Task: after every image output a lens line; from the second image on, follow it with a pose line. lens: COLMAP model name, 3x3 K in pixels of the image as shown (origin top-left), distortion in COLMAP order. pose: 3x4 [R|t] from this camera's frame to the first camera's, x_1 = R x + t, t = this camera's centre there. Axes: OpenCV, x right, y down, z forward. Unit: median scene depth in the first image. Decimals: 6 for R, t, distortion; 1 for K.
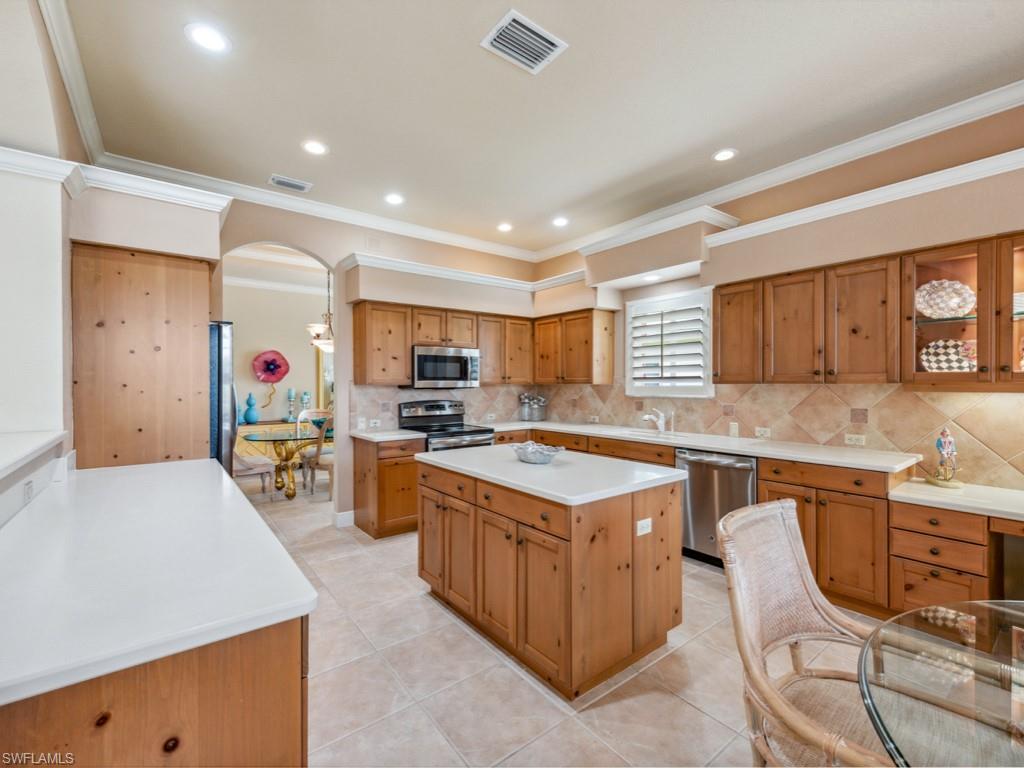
lens RADIAL K [[453.6, 0, 522.0], [0, 453.6, 383.6], [0, 0, 1]] dist [0.016850, -0.005349]
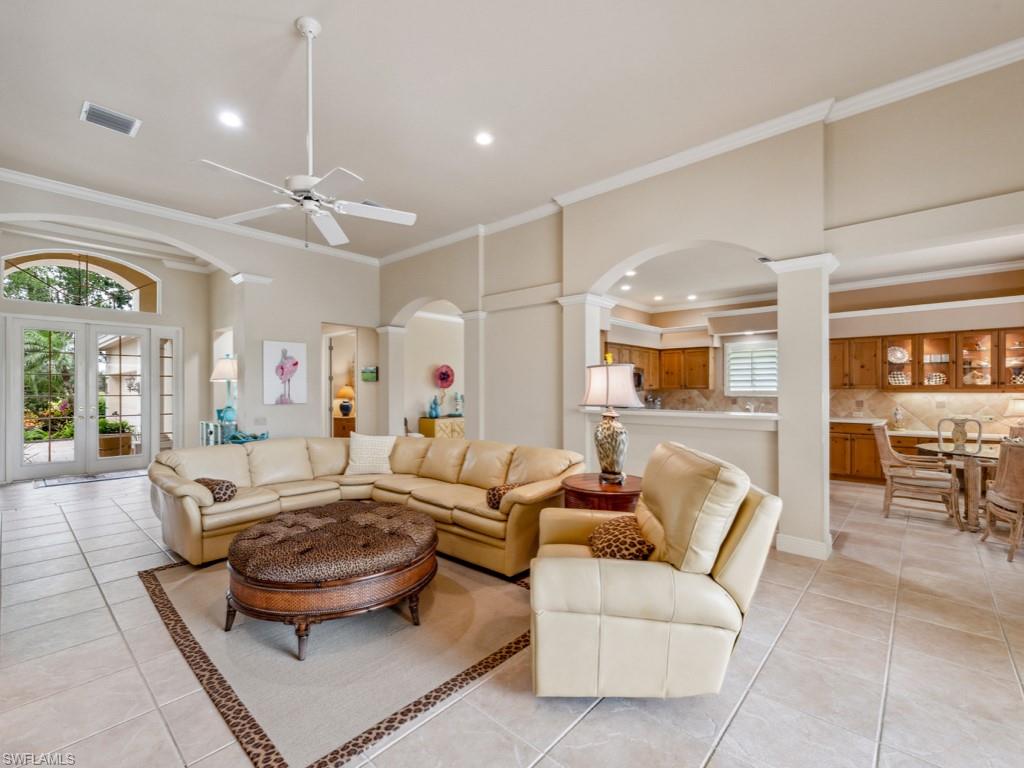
lens RADIAL K [[453.6, 0, 528.2], [0, 453.6, 392.3], [0, 0, 1]] dist [0.016850, -0.005349]
pose [[0.981203, 0.000733, 0.192978, -1.162352], [-0.001764, 0.999985, 0.005166, 0.005716], [-0.192971, -0.005410, 0.981189, -0.798766]]
